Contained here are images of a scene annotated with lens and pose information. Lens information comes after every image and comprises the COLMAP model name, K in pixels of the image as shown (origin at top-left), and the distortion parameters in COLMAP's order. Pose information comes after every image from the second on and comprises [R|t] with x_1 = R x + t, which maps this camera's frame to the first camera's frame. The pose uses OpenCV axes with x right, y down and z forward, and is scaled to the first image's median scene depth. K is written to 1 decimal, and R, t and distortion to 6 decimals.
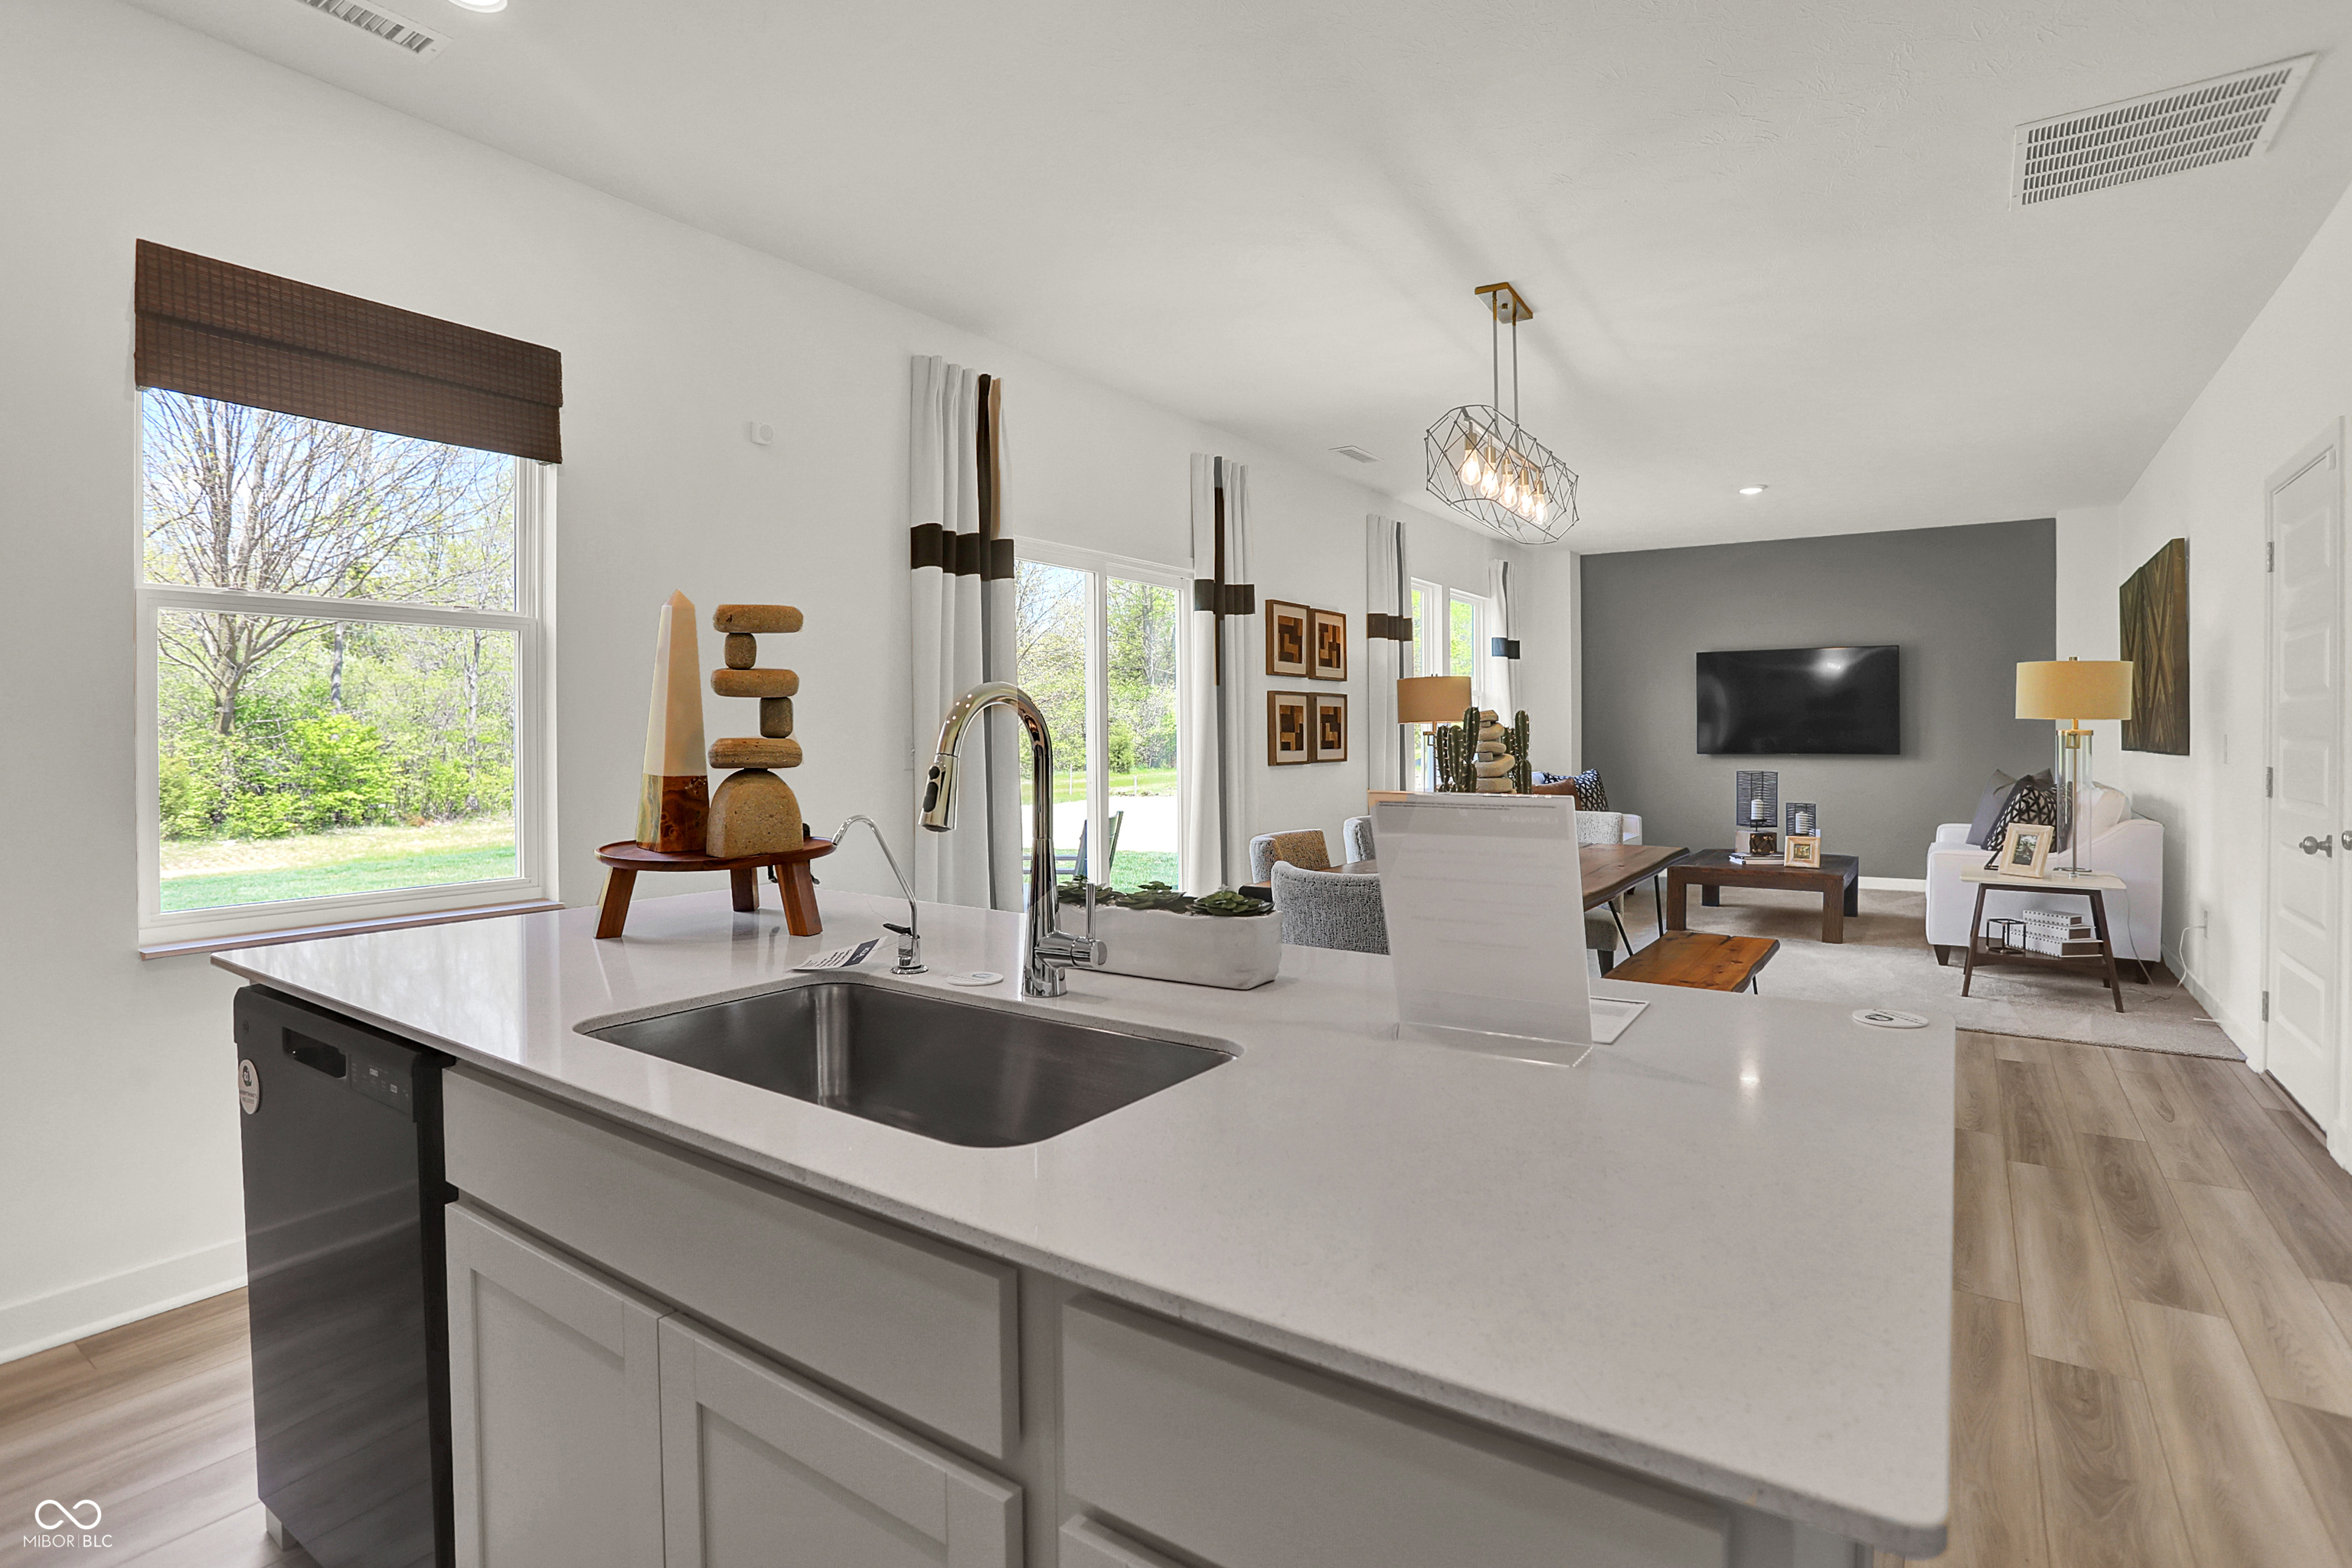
lens RADIAL K [[1143.3, 0, 1190.8], [0, 1143.3, 742.1], [0, 0, 1]] dist [-0.068975, 0.021339]
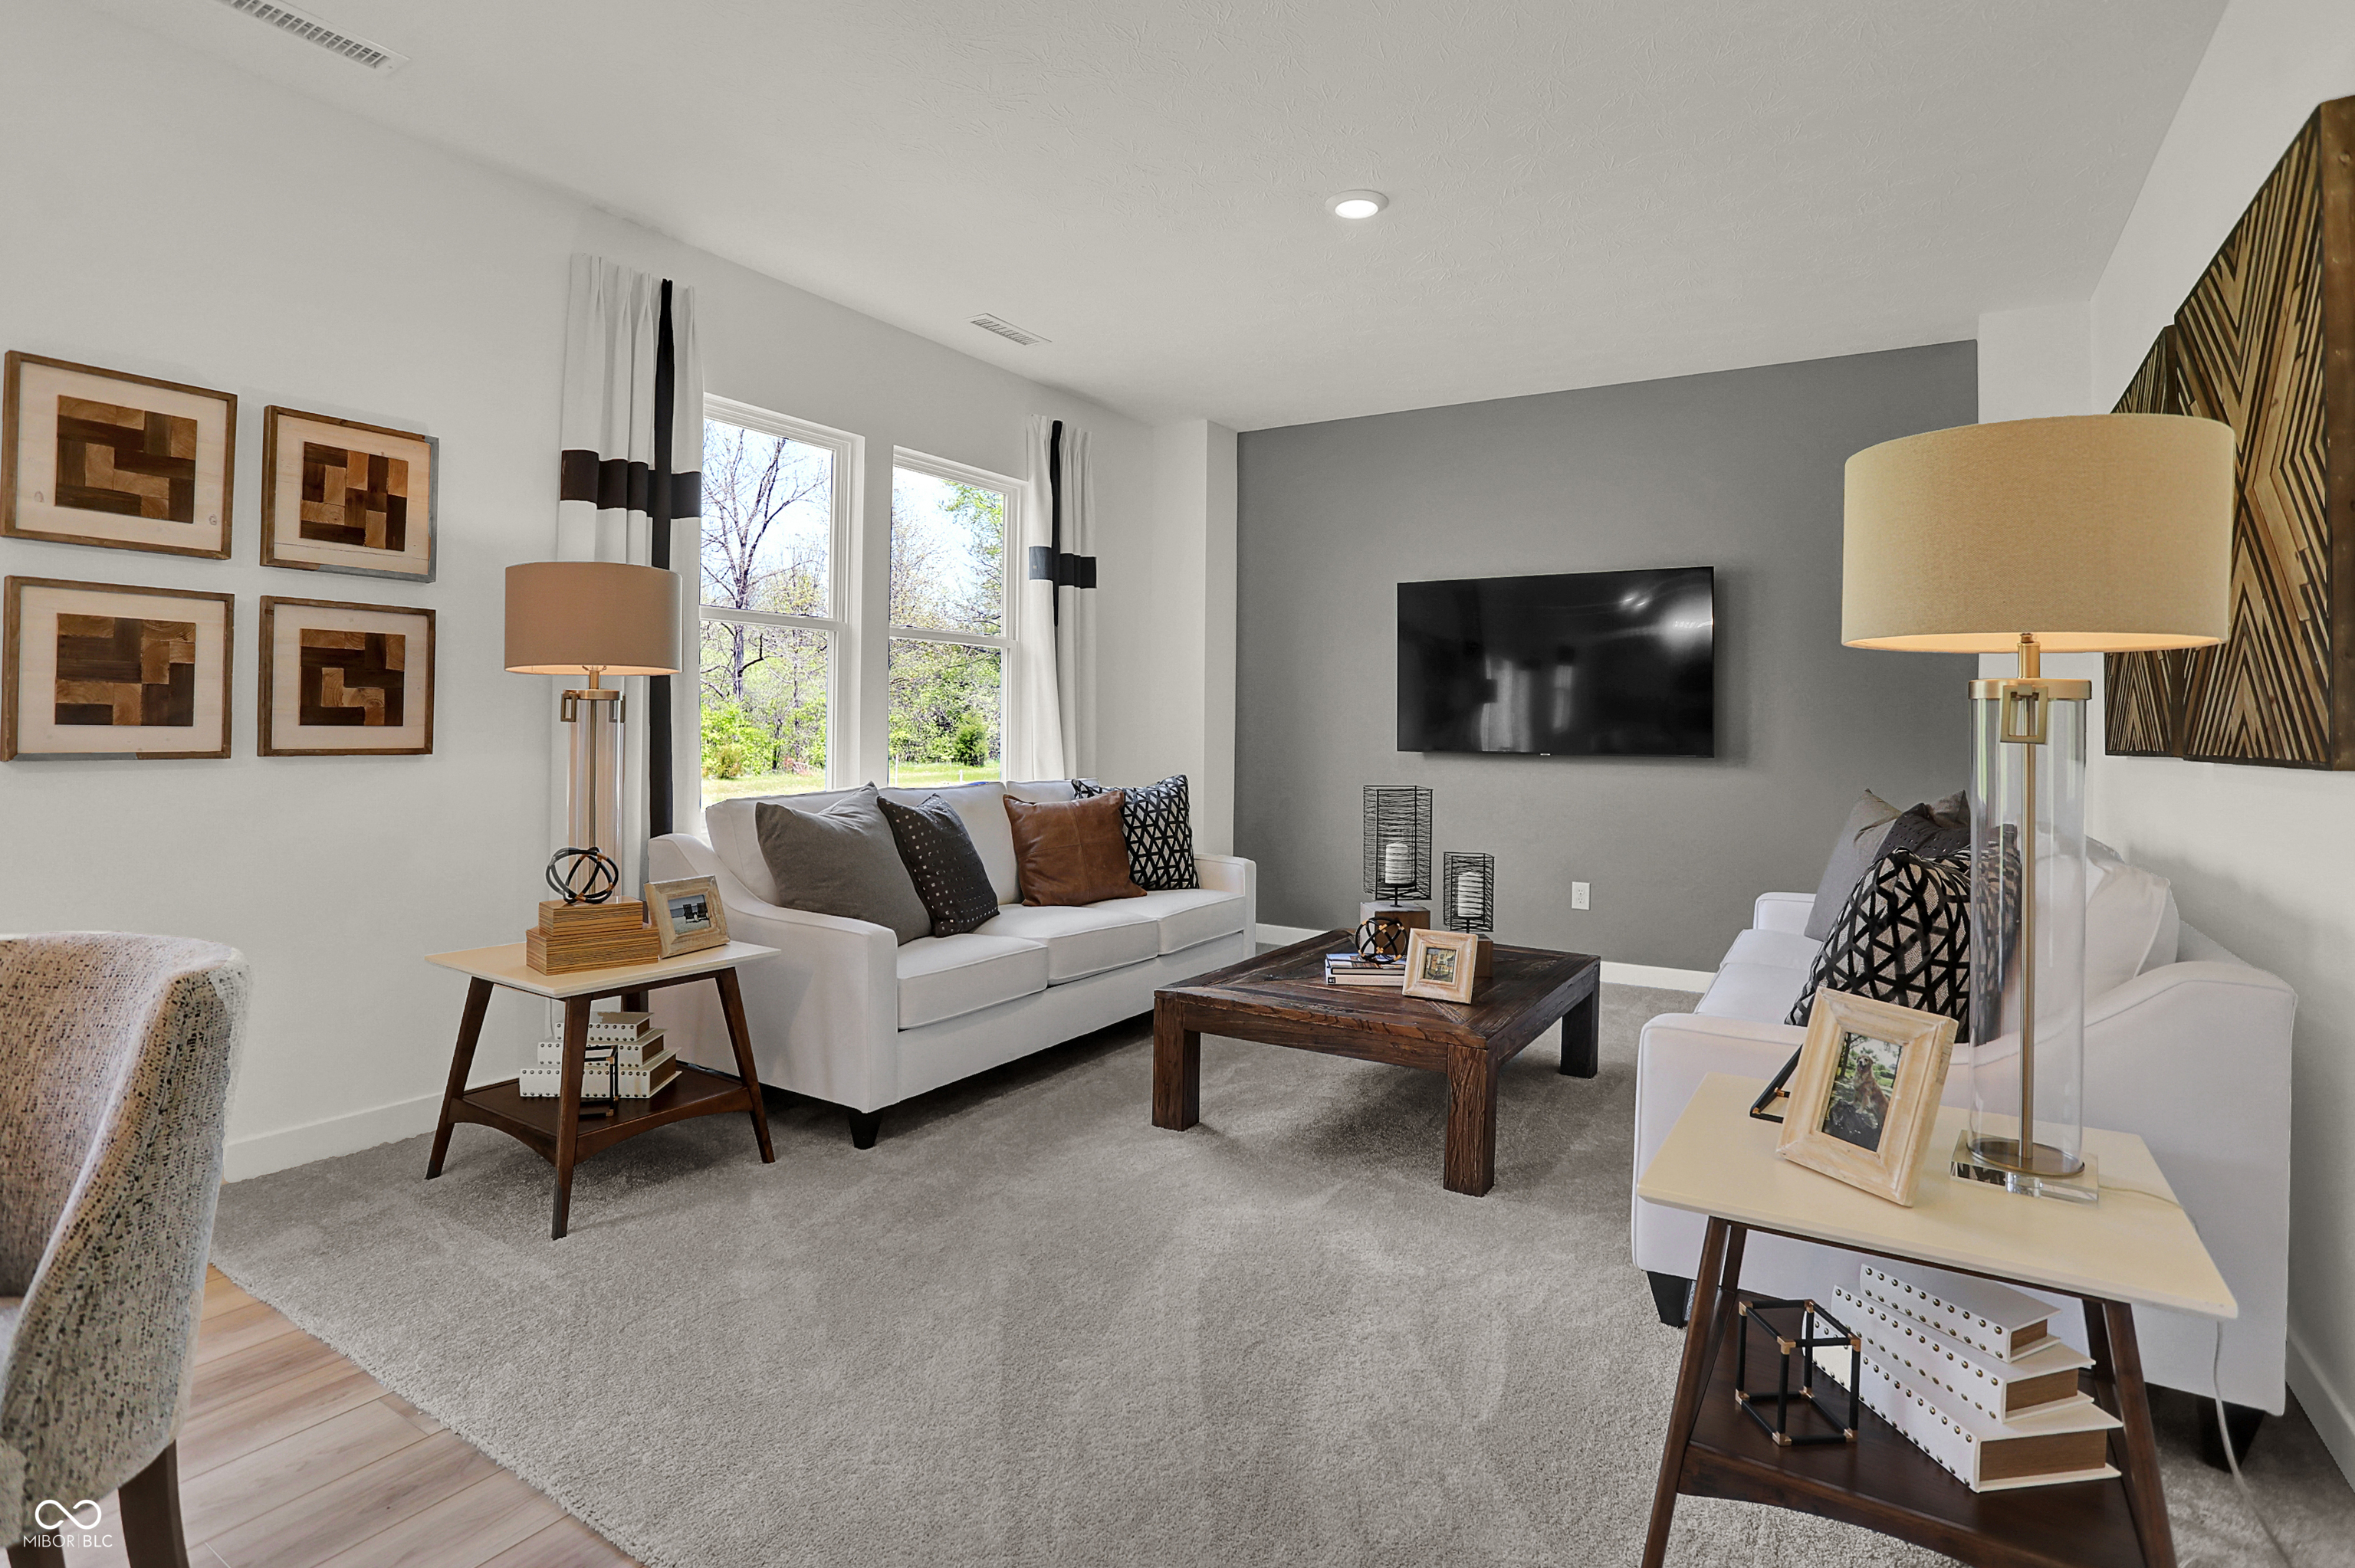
lens RADIAL K [[1144.3, 0, 1191.6], [0, 1144.3, 717.7], [0, 0, 1]] dist [-0.067692, 0.019617]
pose [[0.999070, 0.014669, 0.040536, 0.429493], [-0.014044, 0.999779, -0.015672, 0.004785], [-0.040757, 0.015088, 0.999055, 0.542108]]
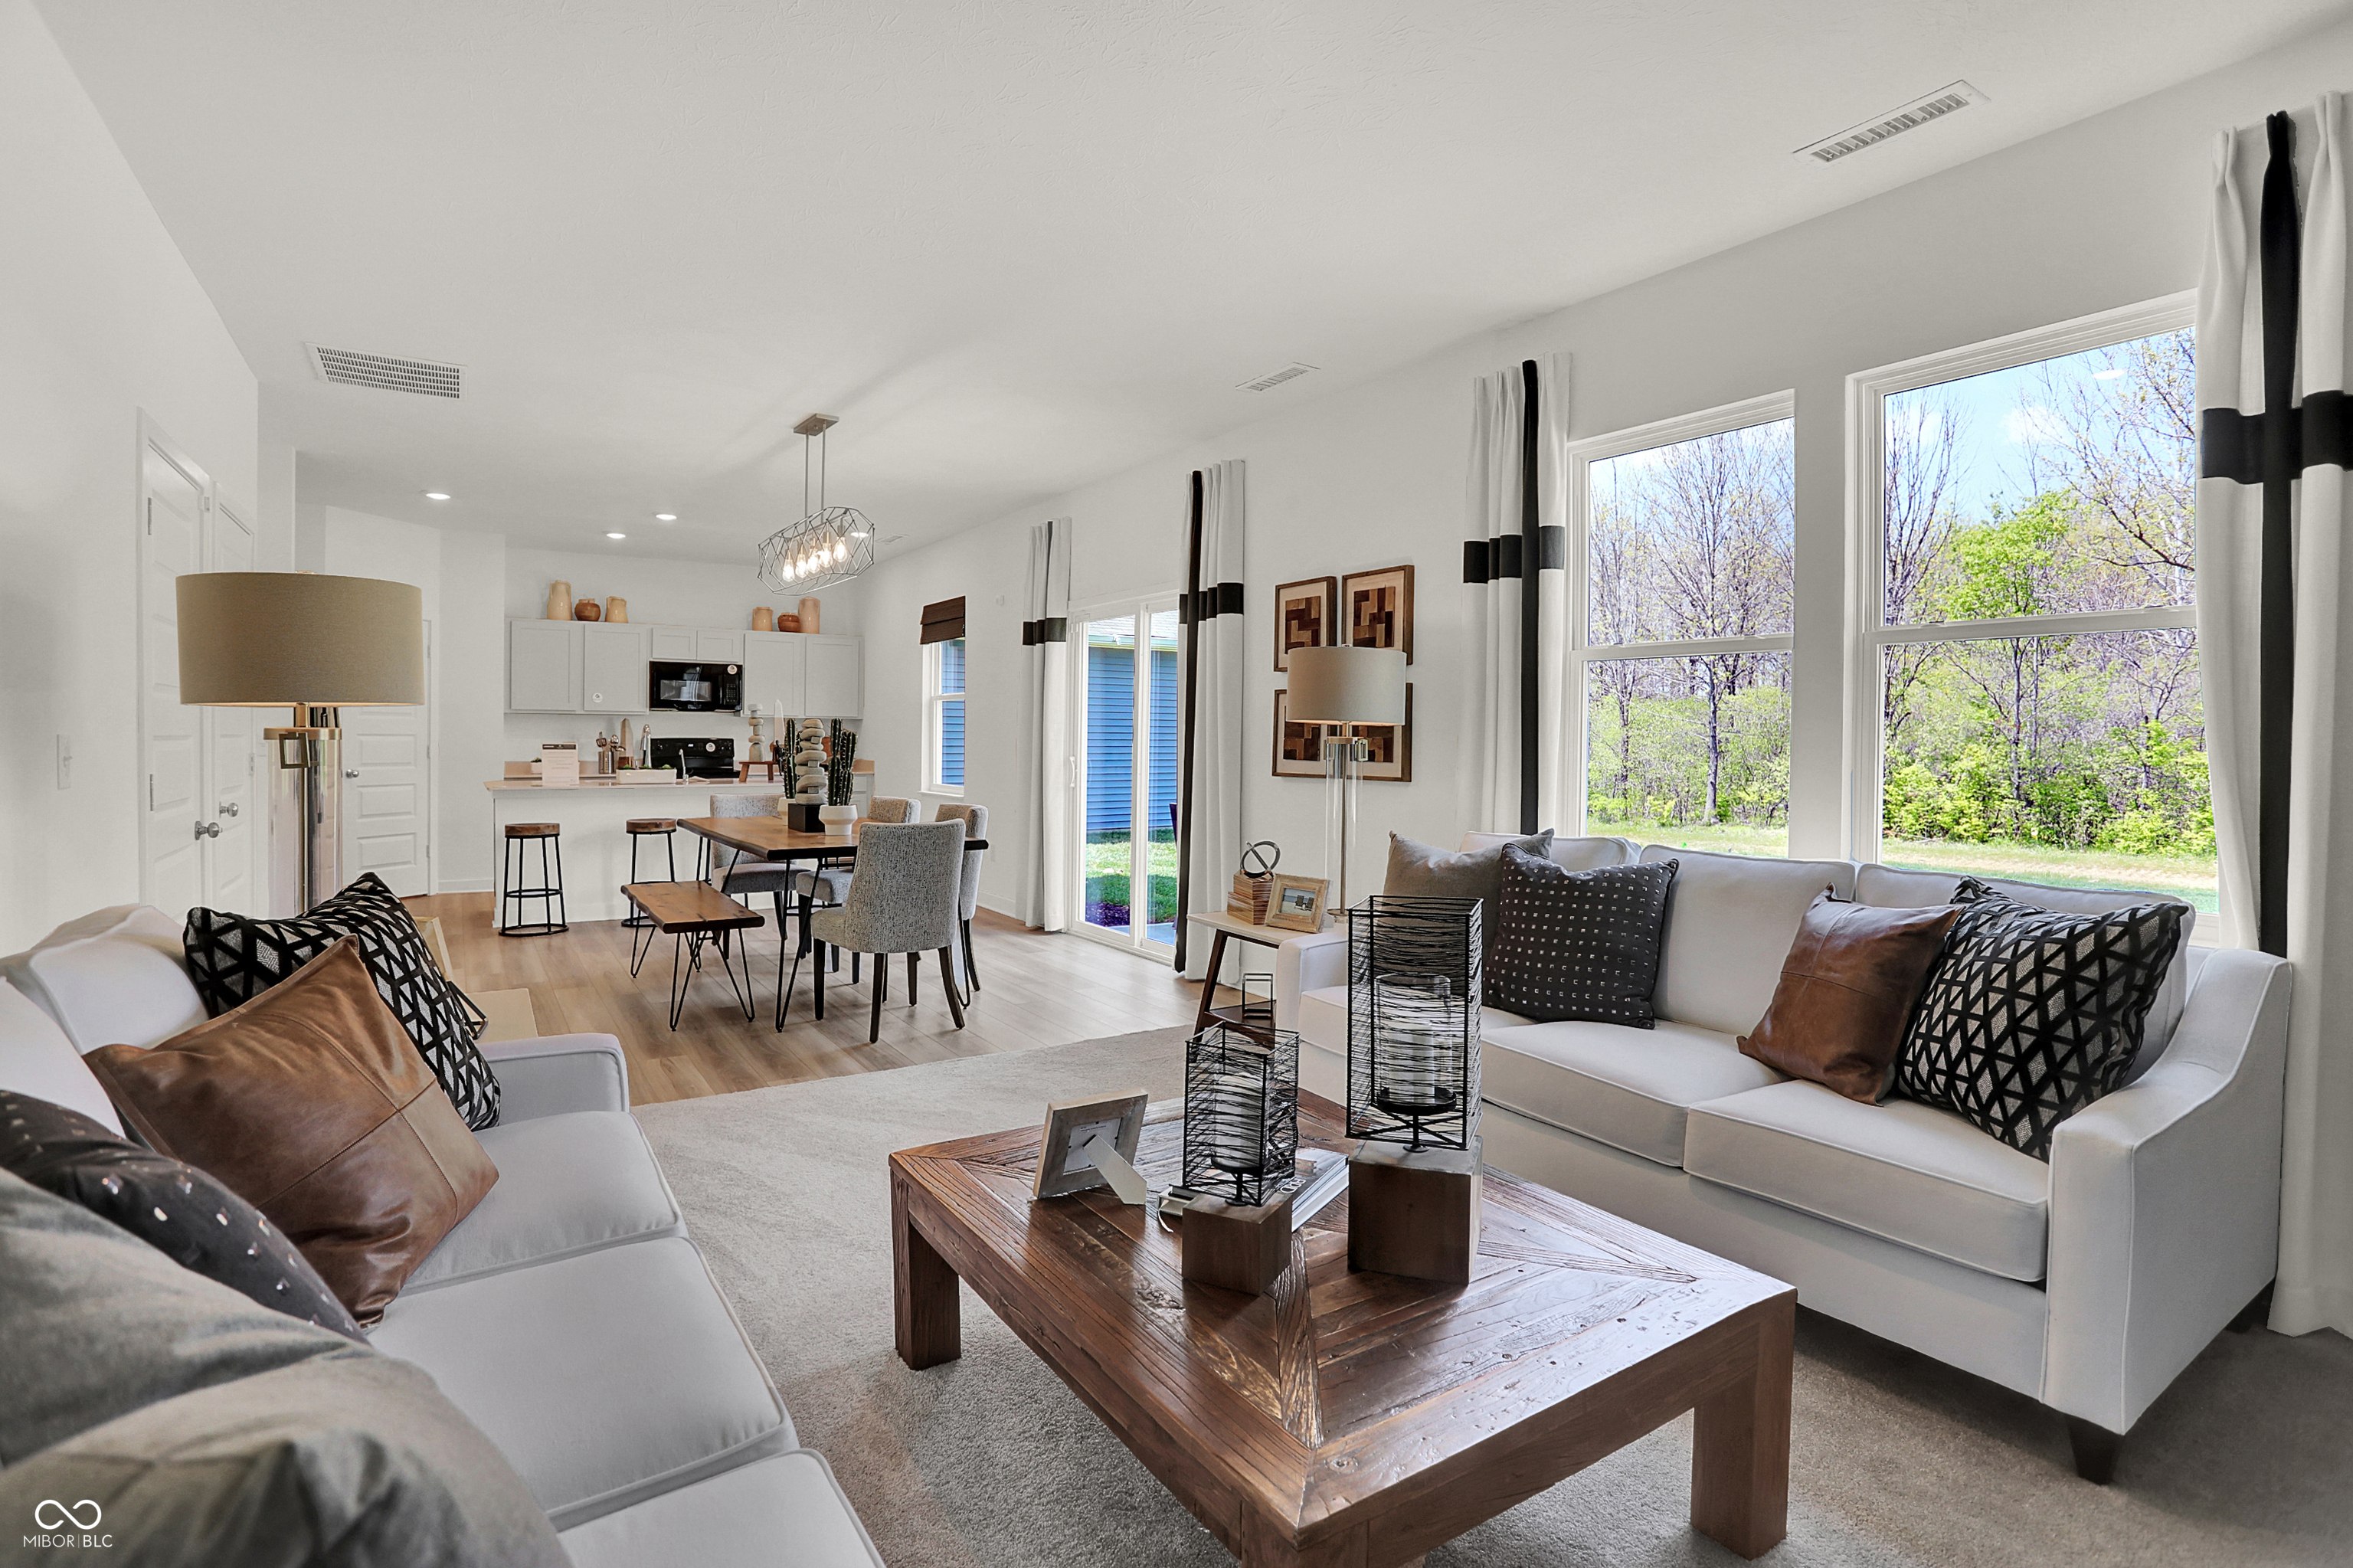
lens RADIAL K [[1143.8, 0, 1191.3], [0, 1143.8, 742.1], [0, 0, 1]] dist [-0.068975, 0.021339]
pose [[-0.382496, -0.002943, -0.923952, 0.815330], [-0.023962, 0.999690, 0.006735, -0.008593], [0.923646, 0.024716, -0.382448, 1.152781]]
